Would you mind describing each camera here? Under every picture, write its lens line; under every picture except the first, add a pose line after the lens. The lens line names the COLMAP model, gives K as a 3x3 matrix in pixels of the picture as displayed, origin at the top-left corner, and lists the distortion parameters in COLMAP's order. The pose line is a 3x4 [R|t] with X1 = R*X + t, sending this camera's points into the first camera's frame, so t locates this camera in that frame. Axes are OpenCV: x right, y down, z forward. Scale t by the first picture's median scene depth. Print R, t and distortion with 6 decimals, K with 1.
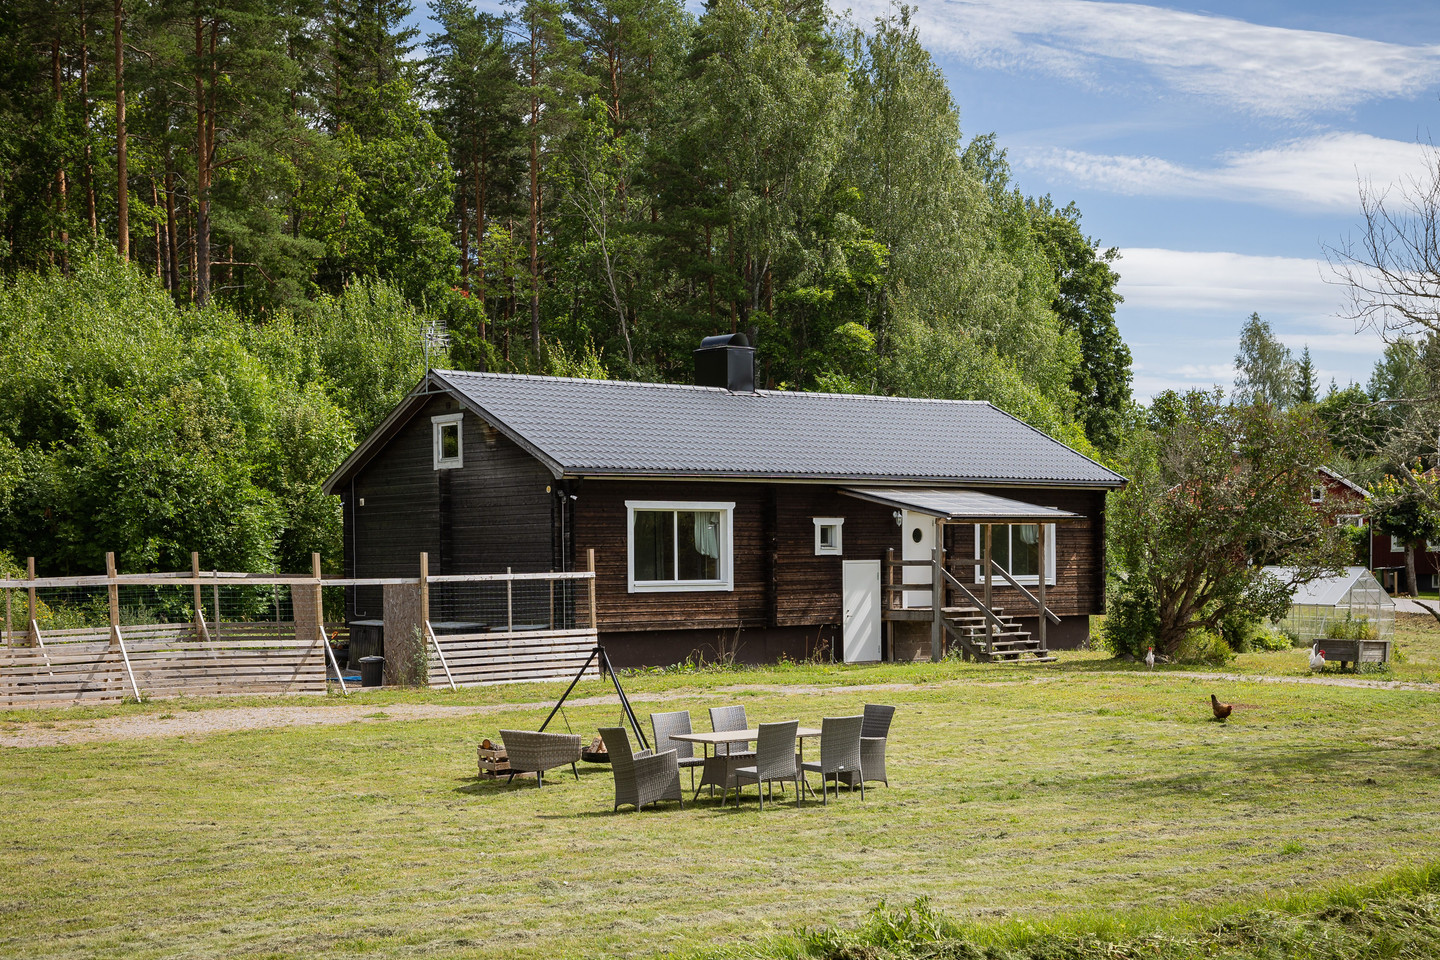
lens RADIAL K [[2346.7, 0, 709.5], [0, 2346.7, 570.1], [0, 0, 1]] dist [0.076314, 0.000000]
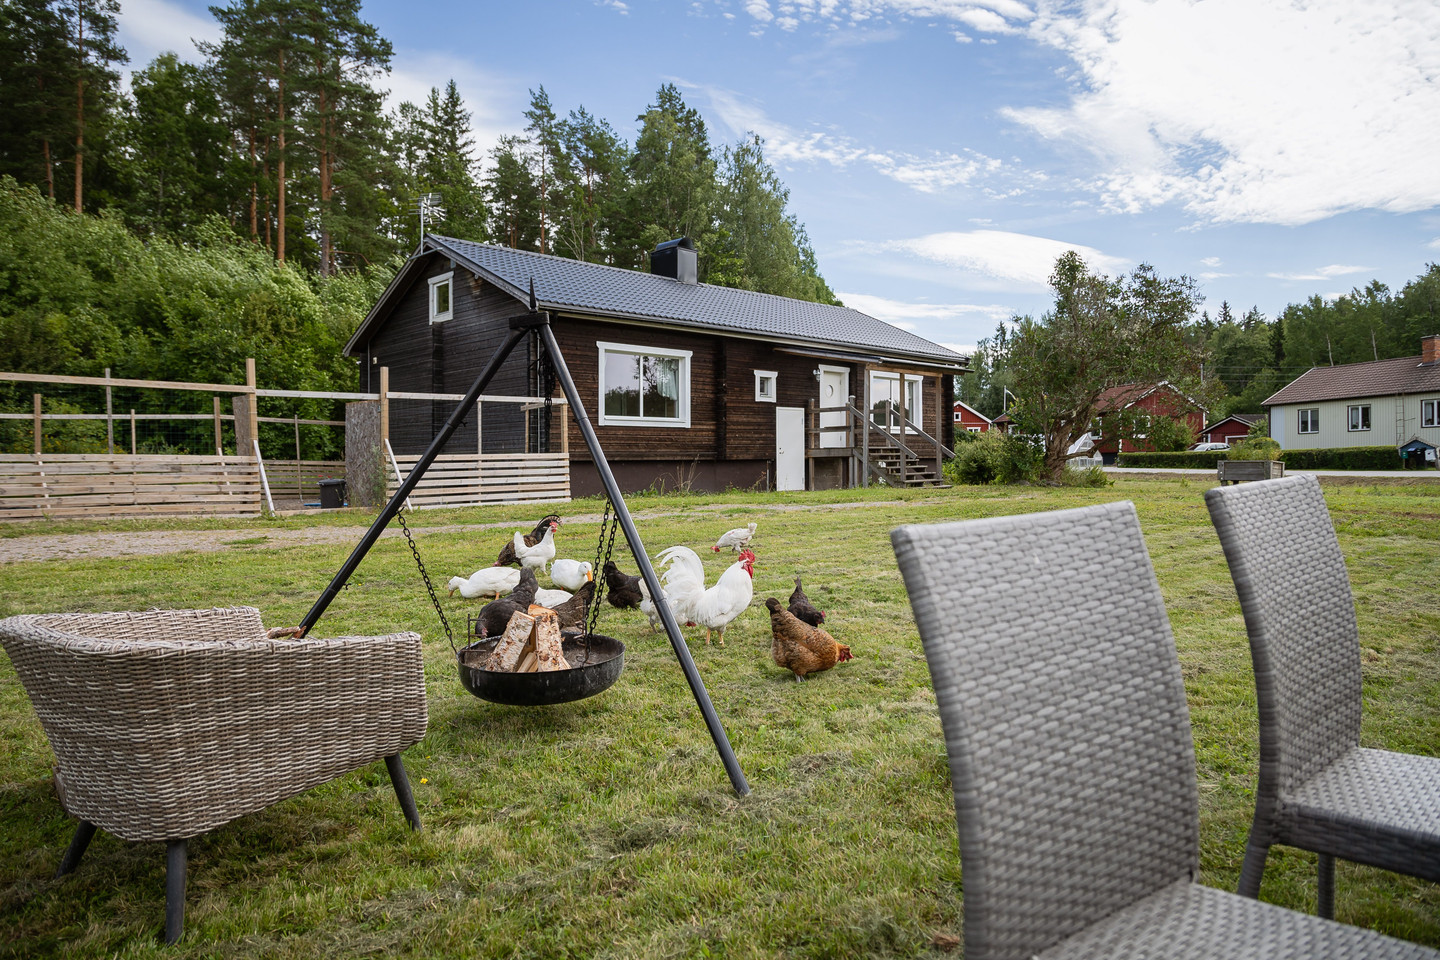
lens RADIAL K [[968.6, 0, 716.6], [0, 968.6, 481.0], [0, 0, 1]] dist [-0.006100, 0.014408]
pose [[0.996100, -0.004163, 0.088134, -0.019271], [0.003321, 0.999947, 0.009695, 0.030336], [-0.088170, -0.009364, 0.996061, 0.518509]]
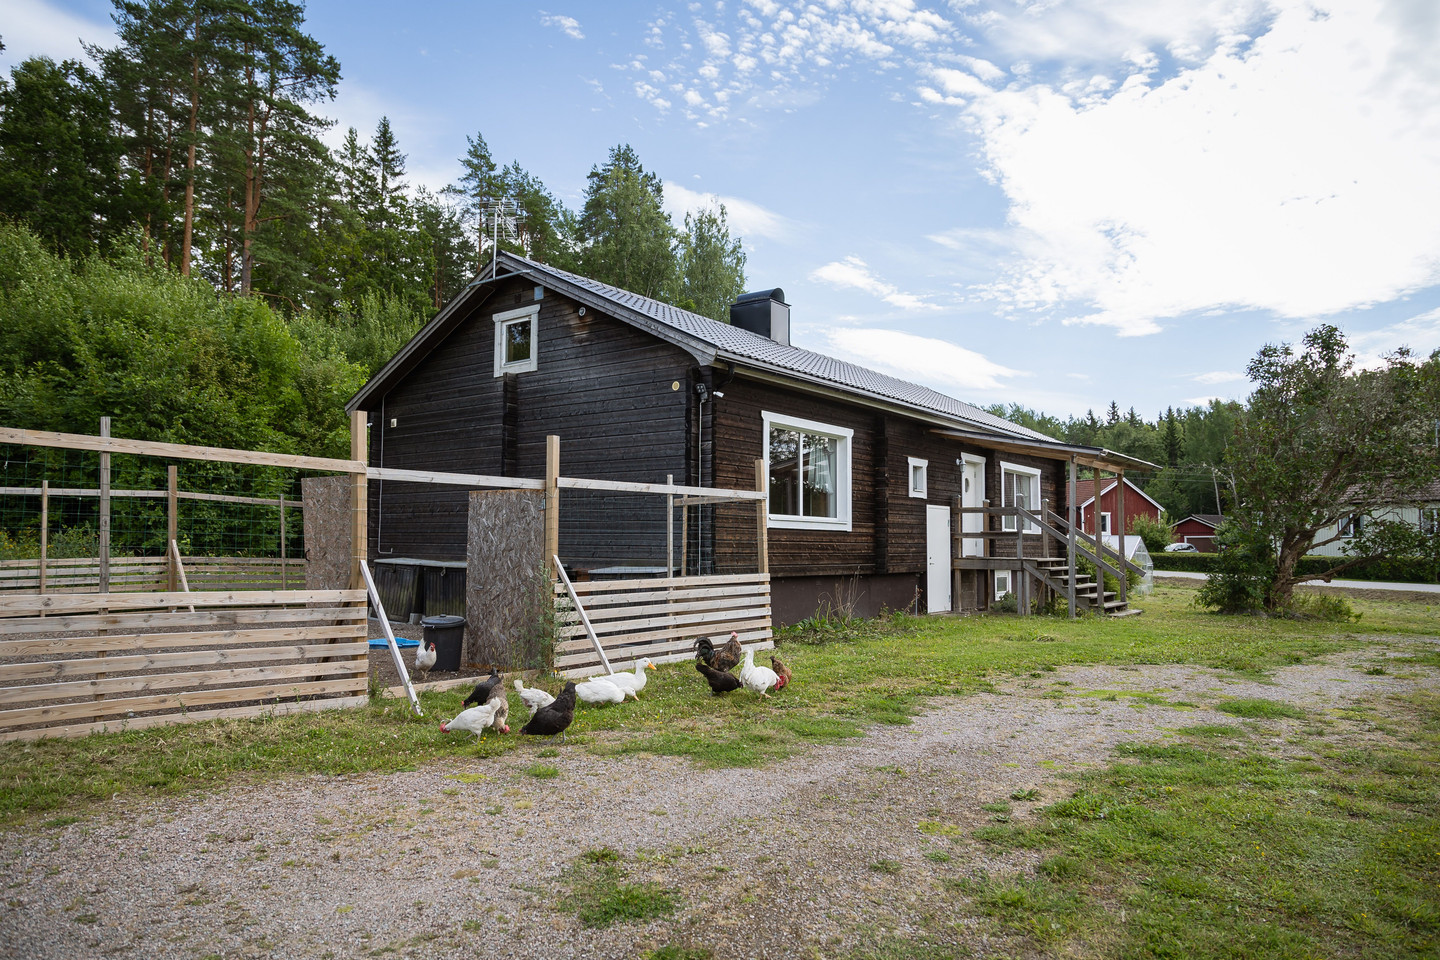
lens RADIAL K [[968.6, 0, 725.6], [0, 968.6, 469.8], [0, 0, 1]] dist [-0.006100, 0.014408]
pose [[0.972407, 0.040624, 0.229728, -0.116446], [-0.021826, 0.996245, -0.083784, 0.017043], [-0.232269, 0.076458, 0.969642, 0.659466]]
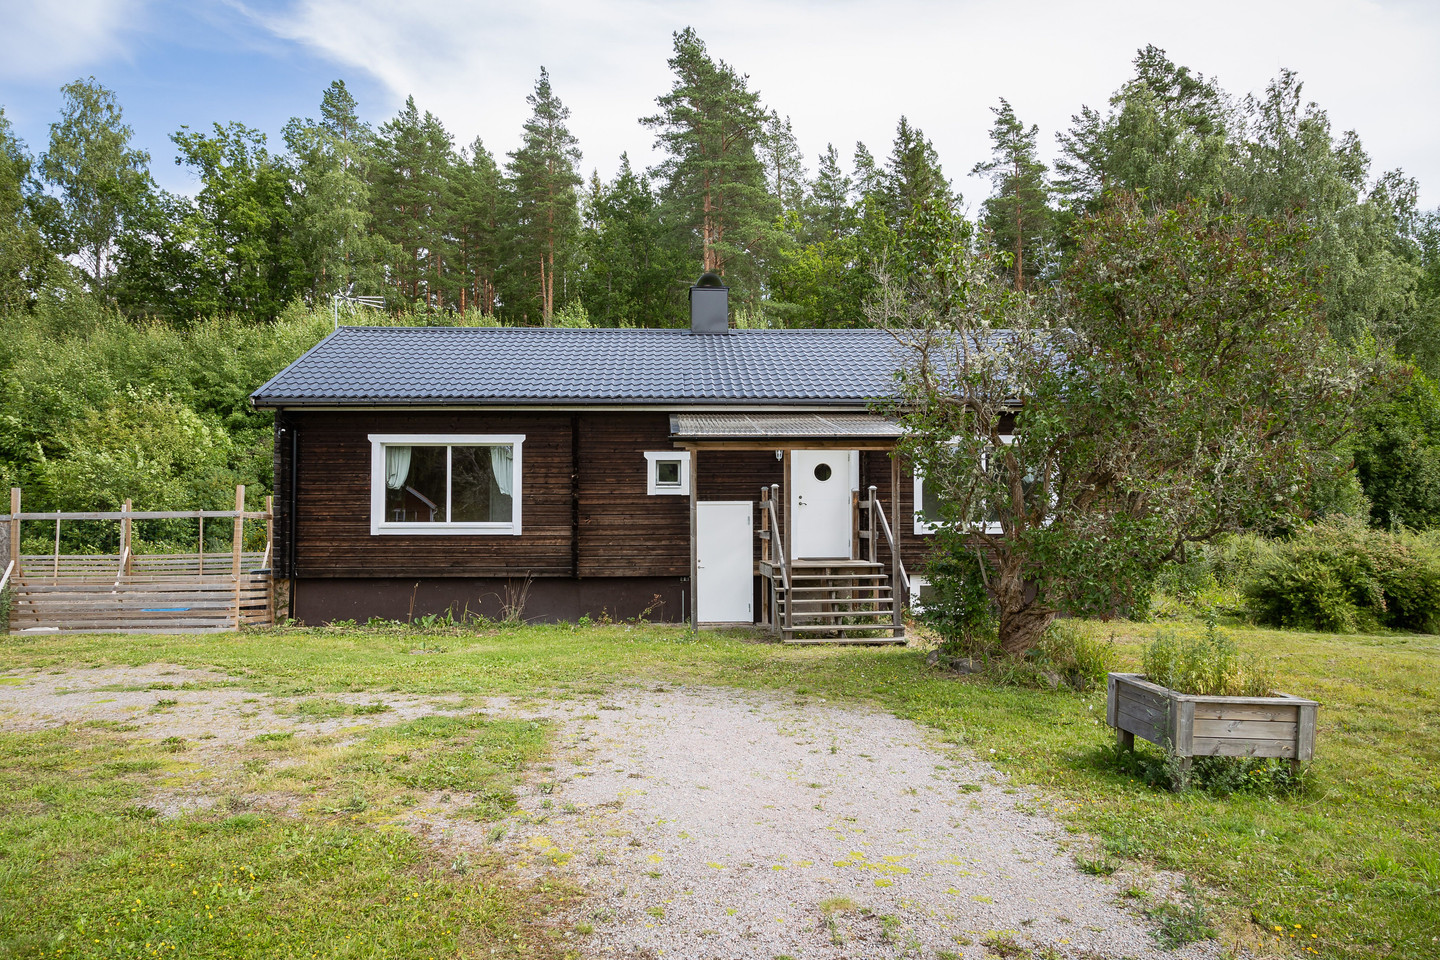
lens RADIAL K [[968.6, 0, 680.6], [0, 968.6, 479.5], [0, 0, 1]] dist [-0.006100, 0.014408]
pose [[0.787243, -0.015514, -0.616447, 0.279271], [-0.008589, 0.999311, -0.036118, 0.000661], [0.616582, 0.033728, 0.786568, 0.744877]]
